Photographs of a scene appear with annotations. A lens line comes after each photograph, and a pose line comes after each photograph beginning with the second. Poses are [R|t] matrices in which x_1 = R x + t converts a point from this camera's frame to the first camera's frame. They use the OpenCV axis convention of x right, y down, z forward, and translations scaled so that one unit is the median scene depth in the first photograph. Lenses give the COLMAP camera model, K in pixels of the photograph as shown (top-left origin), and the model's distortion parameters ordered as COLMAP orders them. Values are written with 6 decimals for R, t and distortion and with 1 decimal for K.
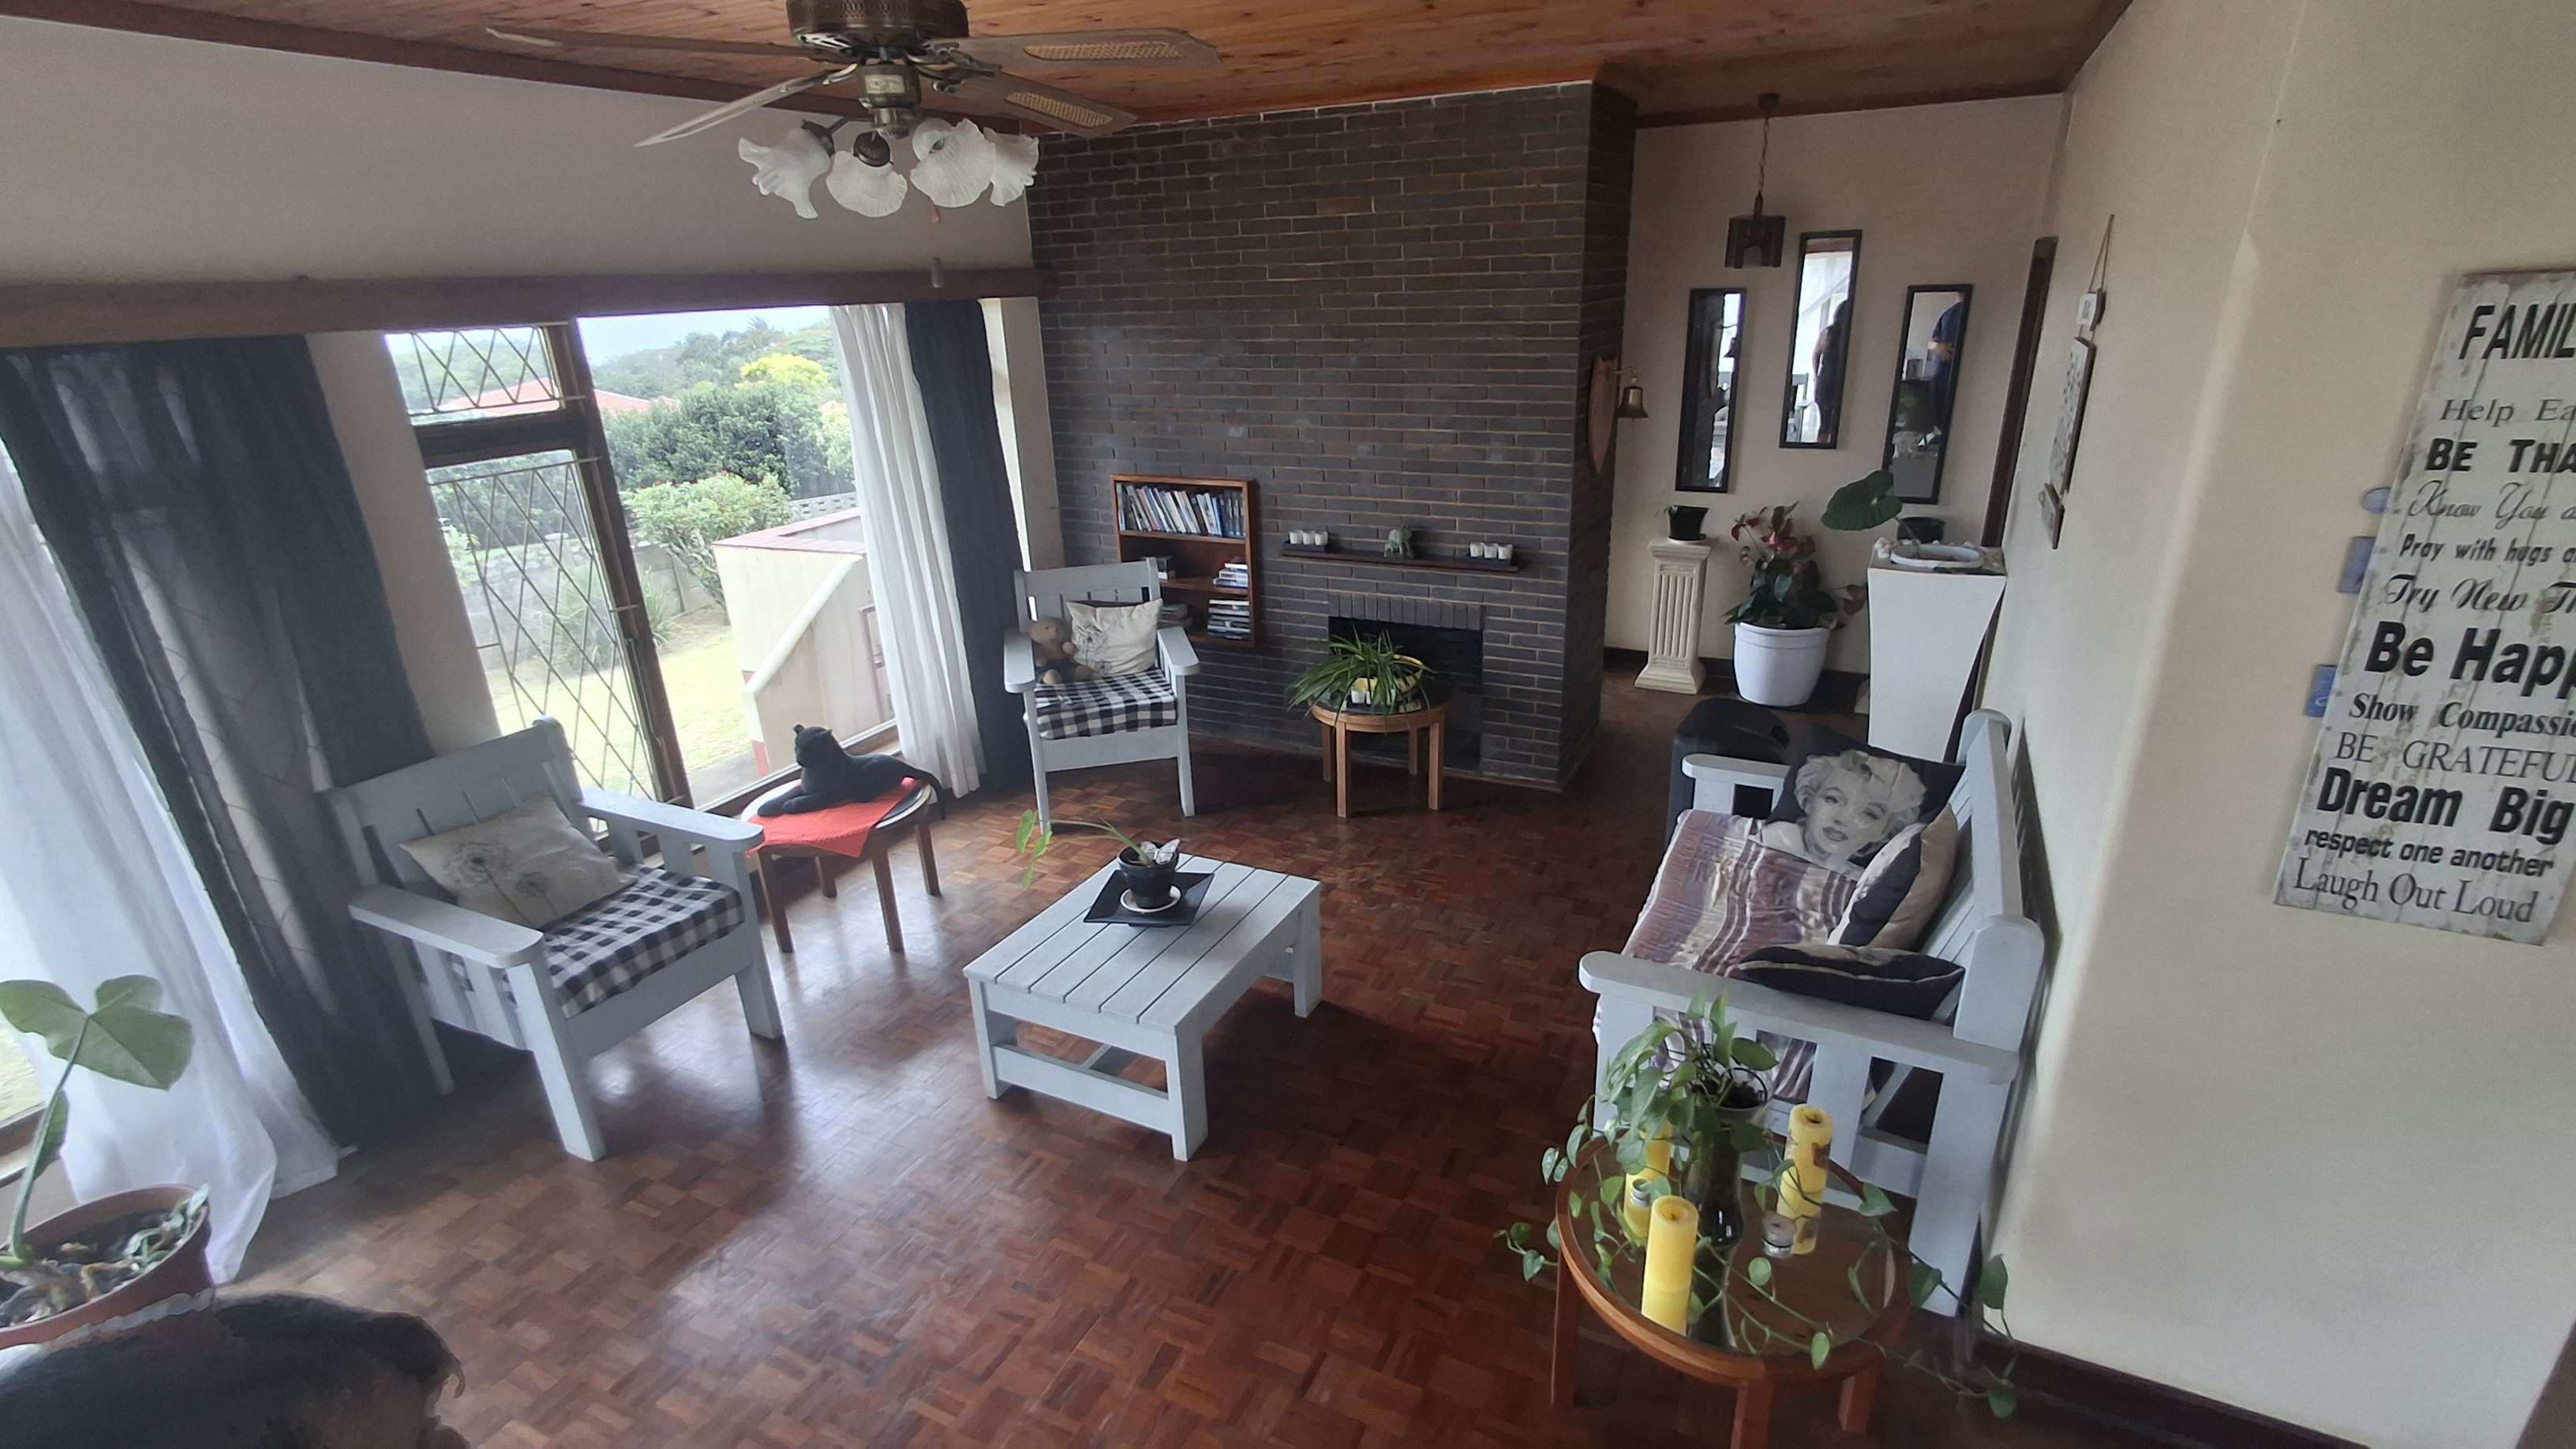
lens RADIAL K [[1177.8, 0, 1347.5], [0, 1177.8, 762.0], [0, 0, 1]] dist [-0.008345, 0.003555]
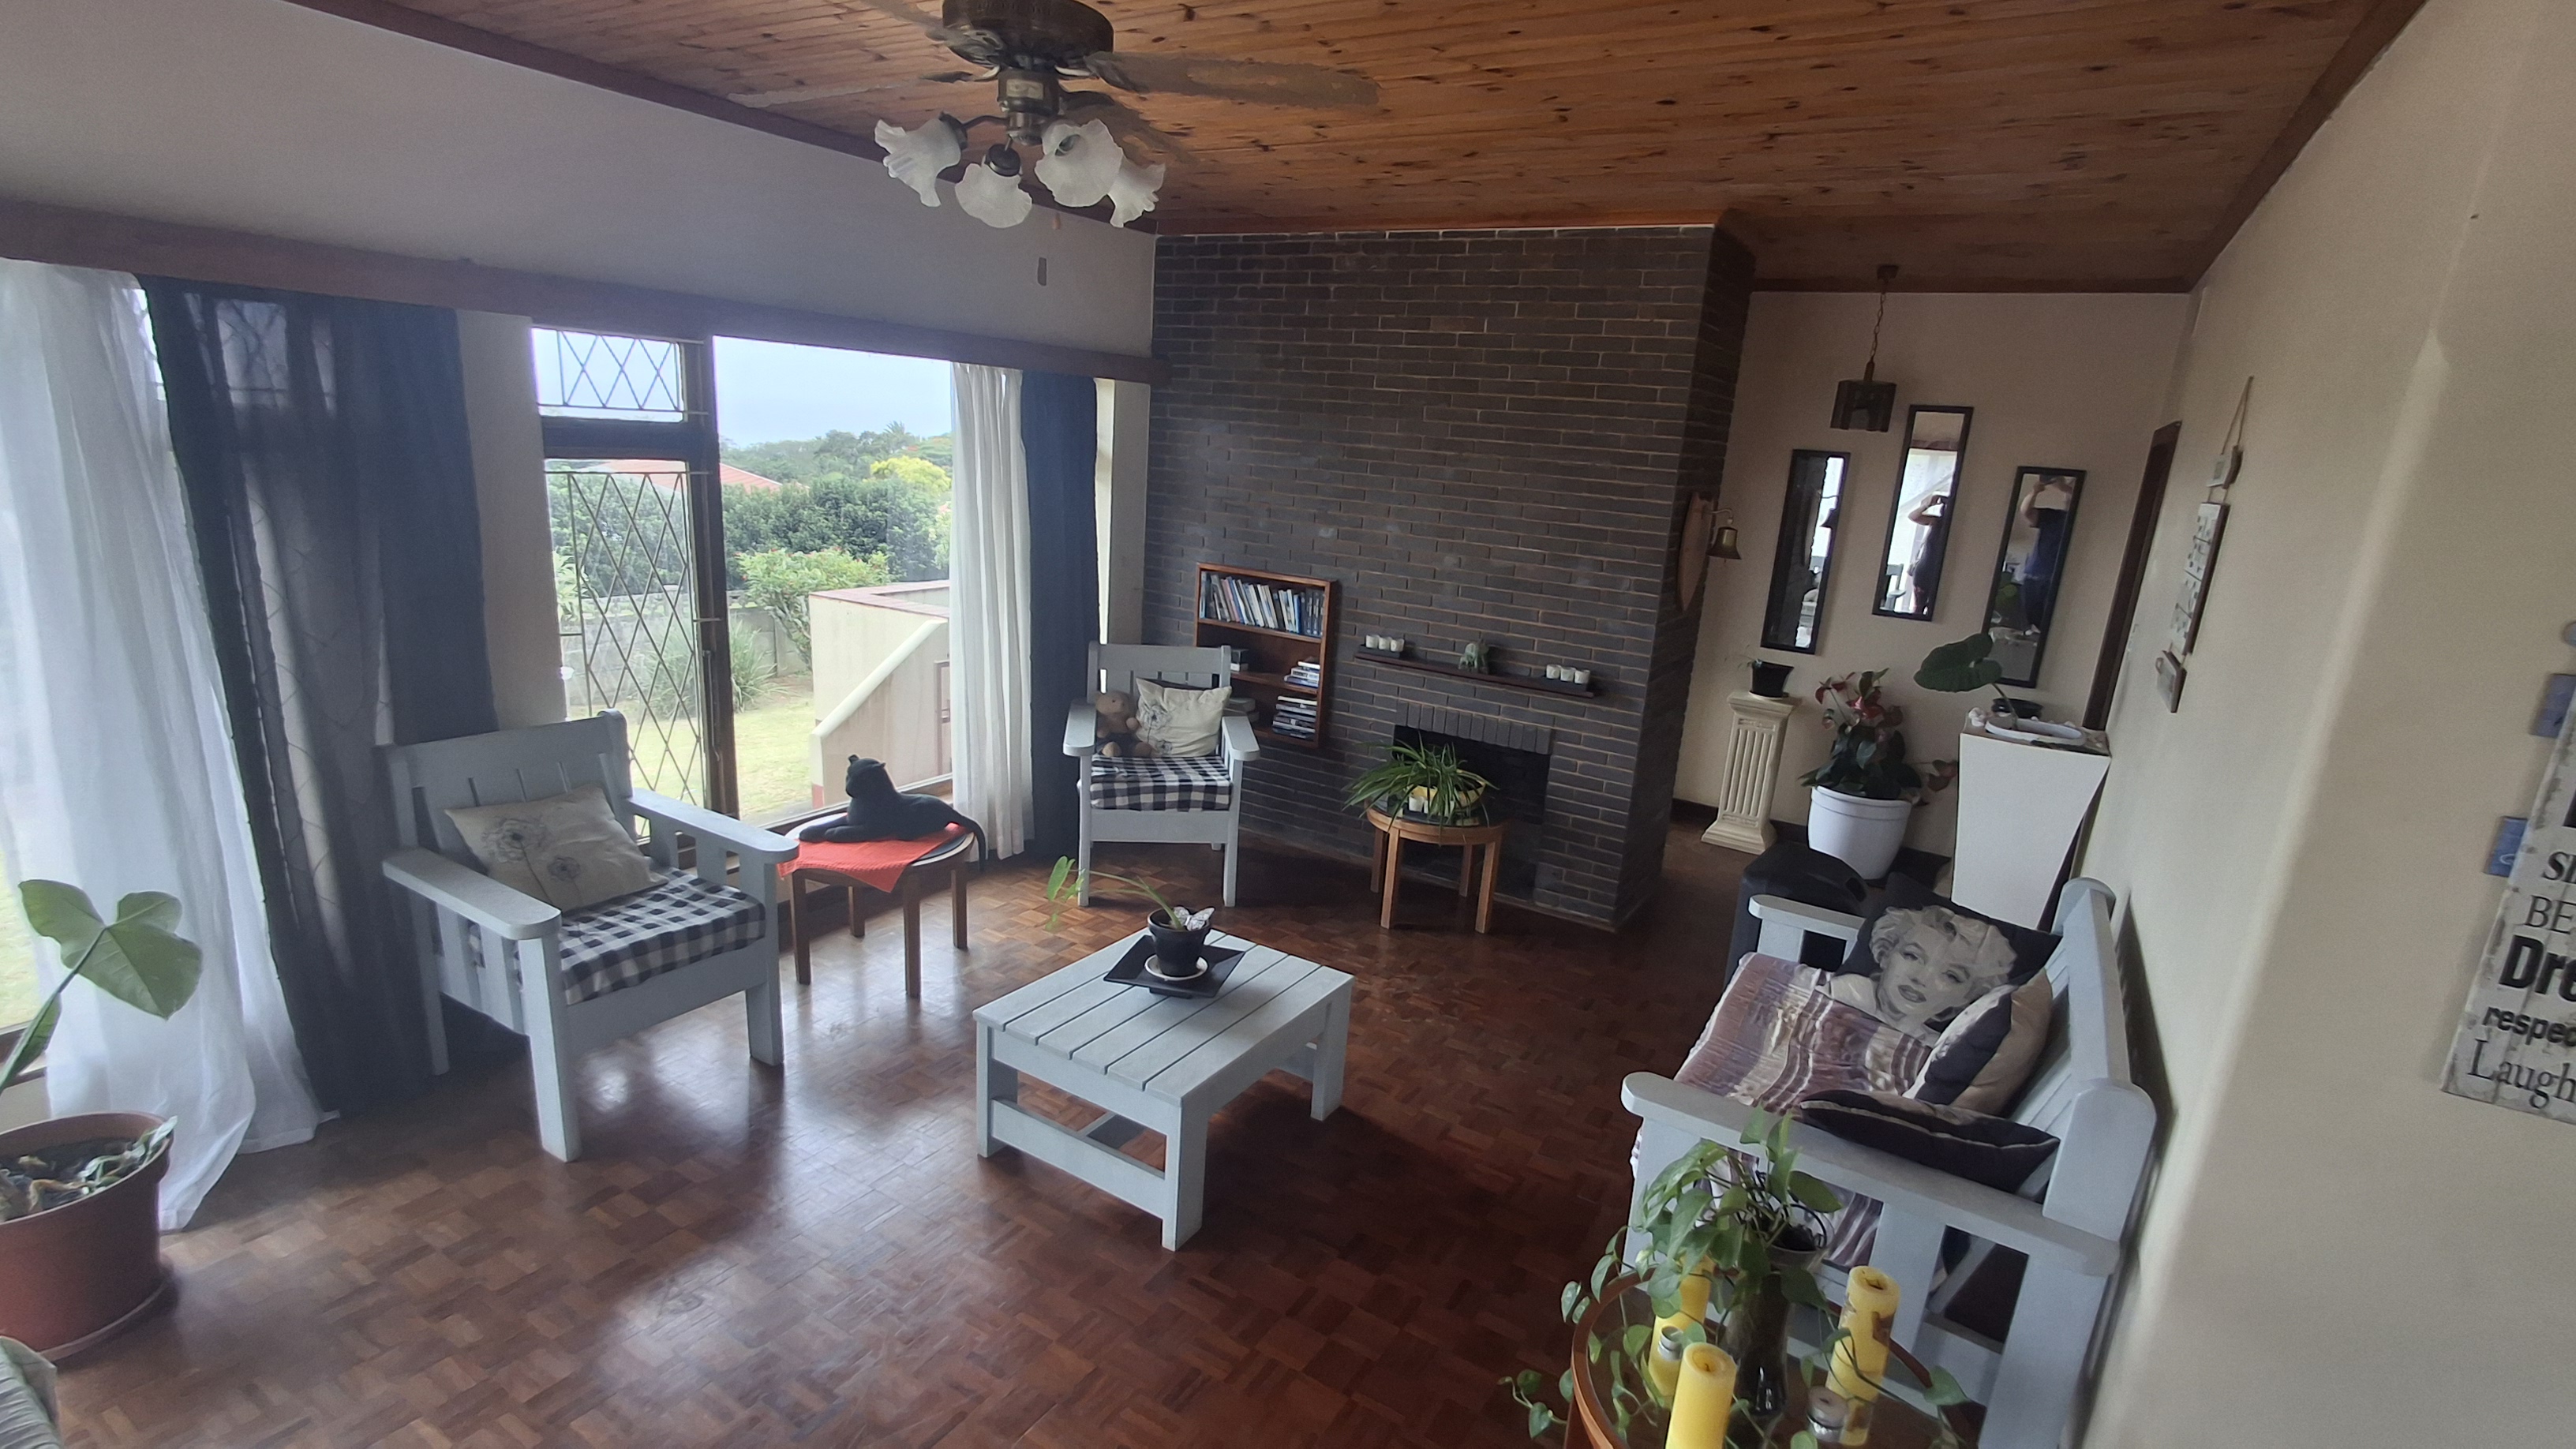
lens RADIAL K [[1177.8, 0, 1333.9], [0, 1177.8, 769.2], [0, 0, 1]] dist [-0.008345, 0.003555]
pose [[0.990998, 0.116077, -0.066697, 0.004677], [-0.123116, 0.985881, -0.113491, 0.046772], [0.052582, 0.120681, 0.991298, 0.037041]]
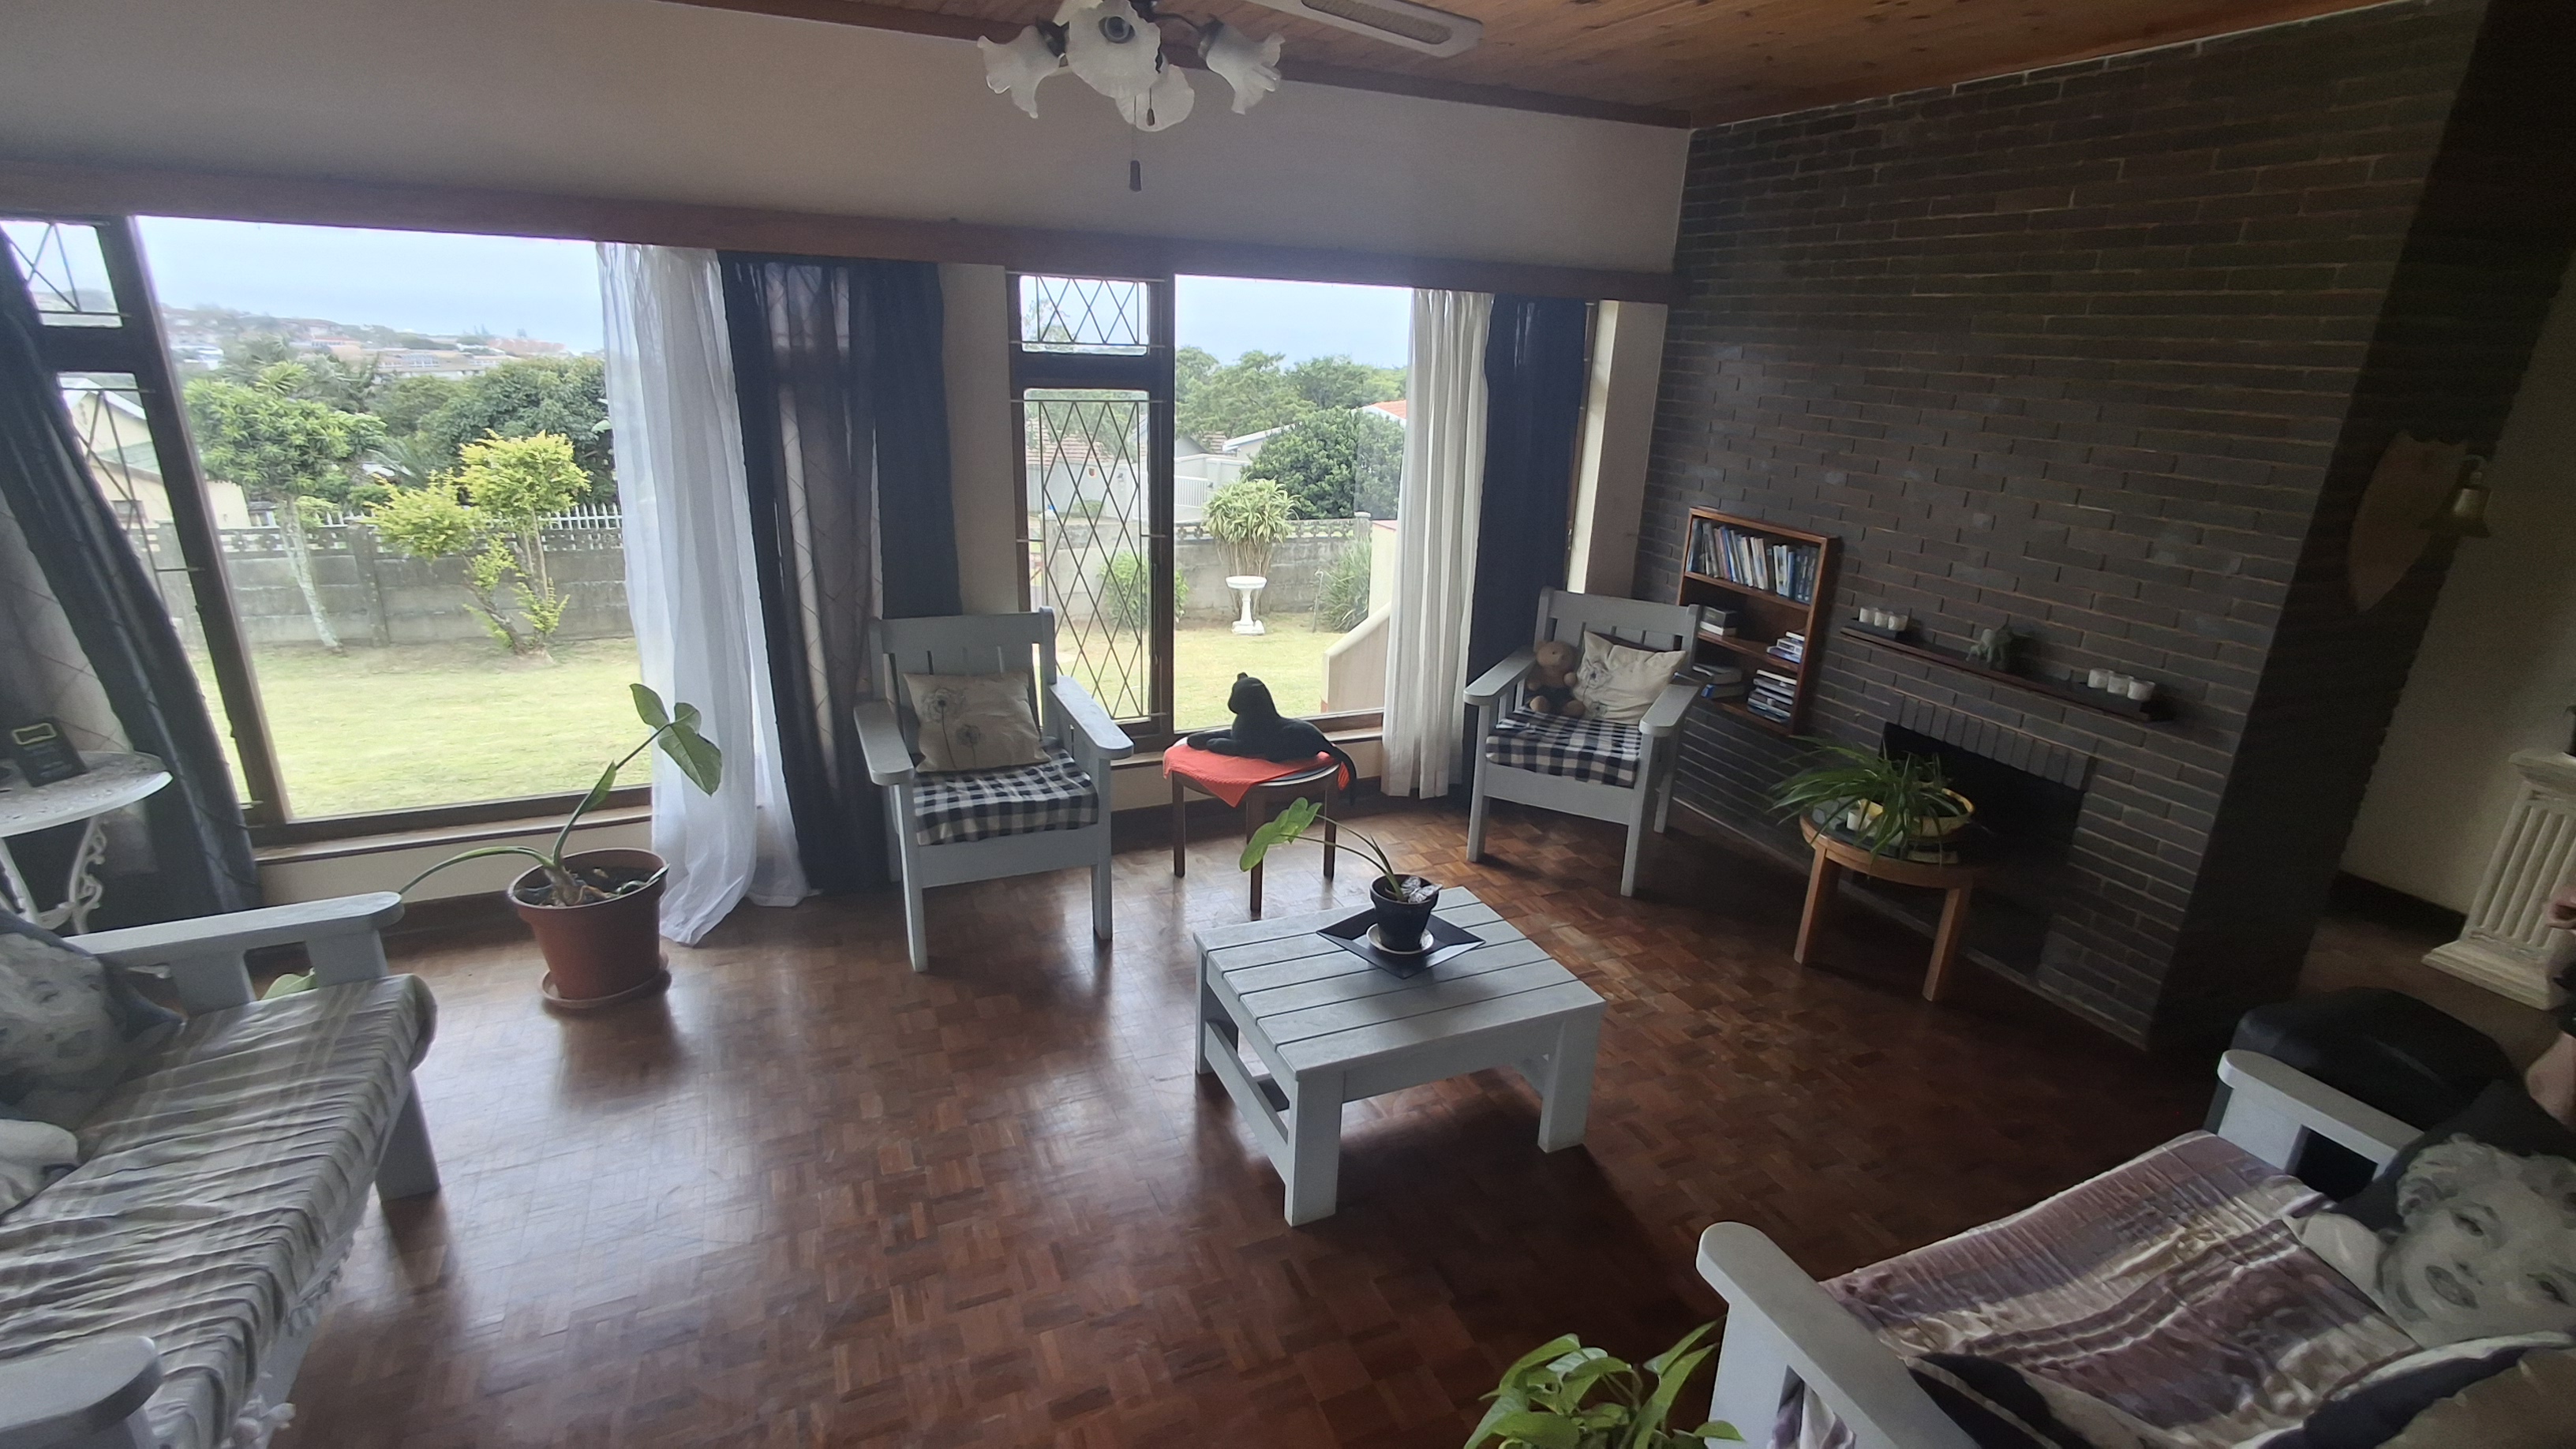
lens RADIAL K [[1177.8, 0, 1344.1], [0, 1177.8, 781.4], [0, 0, 1]] dist [-0.008345, 0.003555]
pose [[0.759588, 0.283209, -0.585507, 0.267875], [-0.302750, 0.950706, 0.067094, -0.040794], [0.575647, 0.126299, 0.807886, 0.228935]]
